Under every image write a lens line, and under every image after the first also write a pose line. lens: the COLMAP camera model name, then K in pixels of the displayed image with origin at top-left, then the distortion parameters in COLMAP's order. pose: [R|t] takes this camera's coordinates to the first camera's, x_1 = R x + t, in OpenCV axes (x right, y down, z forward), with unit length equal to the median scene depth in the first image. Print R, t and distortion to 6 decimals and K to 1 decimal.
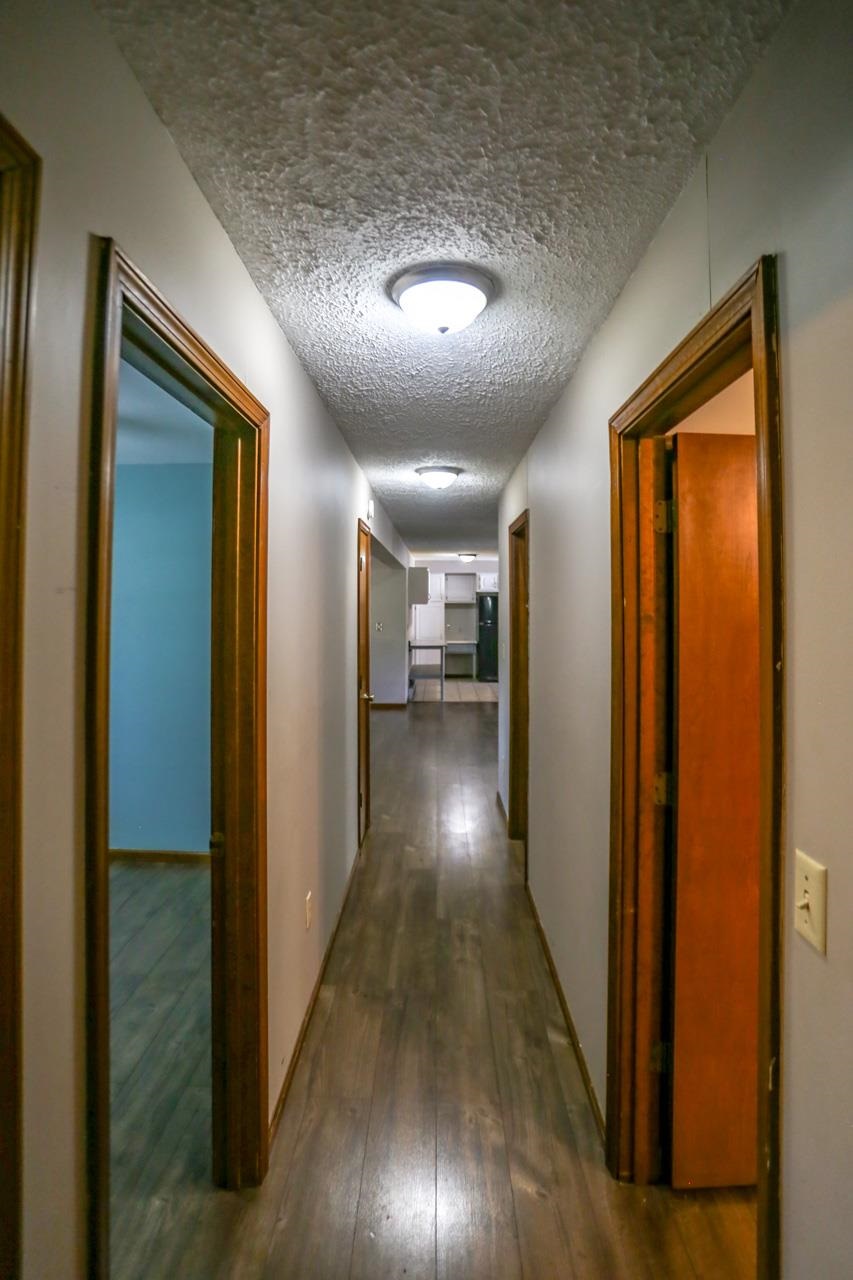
lens RADIAL K [[627.1, 0, 426.5], [0, 627.1, 640.0], [0, 0, 1]] dist [-0.069004, 0.025146]
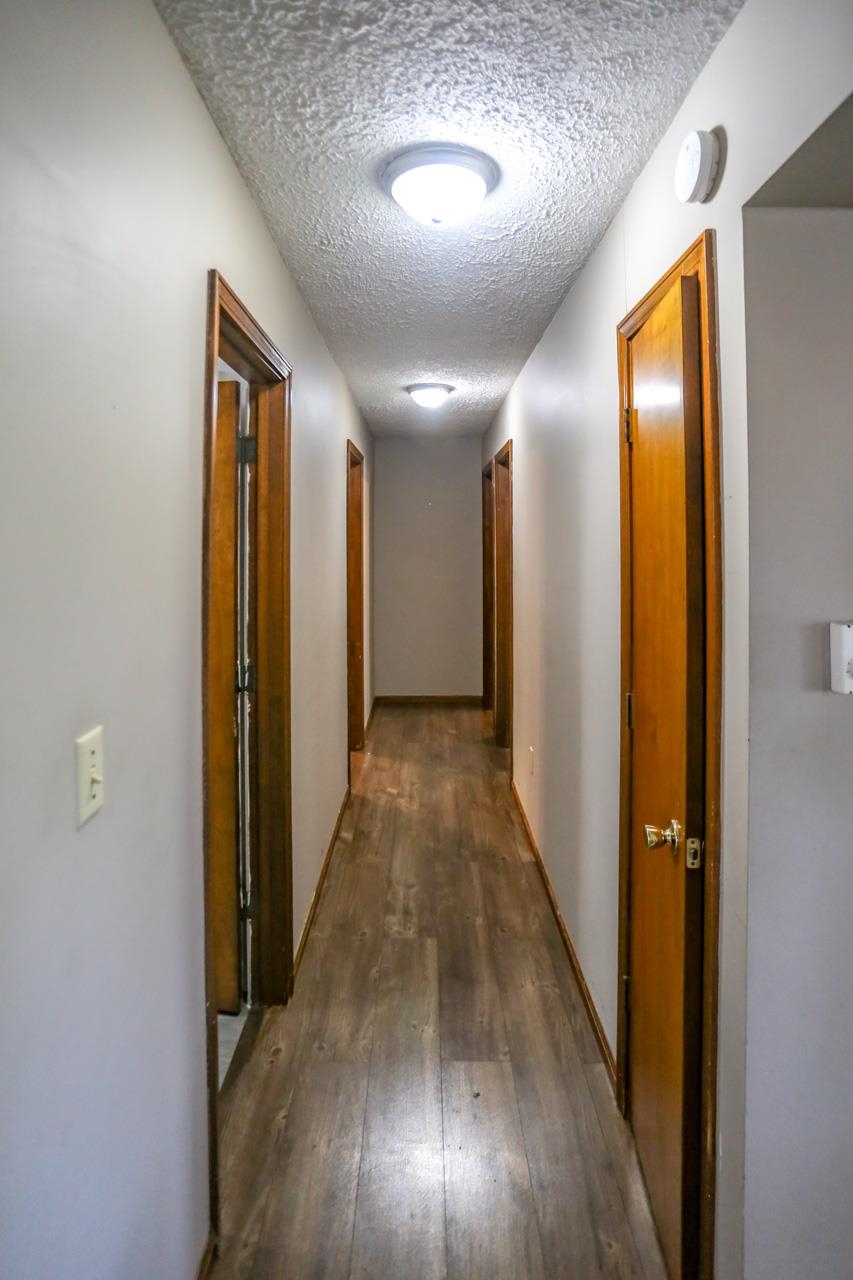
lens RADIAL K [[627.1, 0, 426.5], [0, 627.1, 640.0], [0, 0, 1]] dist [-0.069004, 0.025146]
pose [[-0.999734, -0.005589, -0.022383, 0.054190], [-0.010322, 0.976041, 0.217343, -0.079953], [0.020632, 0.217516, -0.975839, 1.887220]]
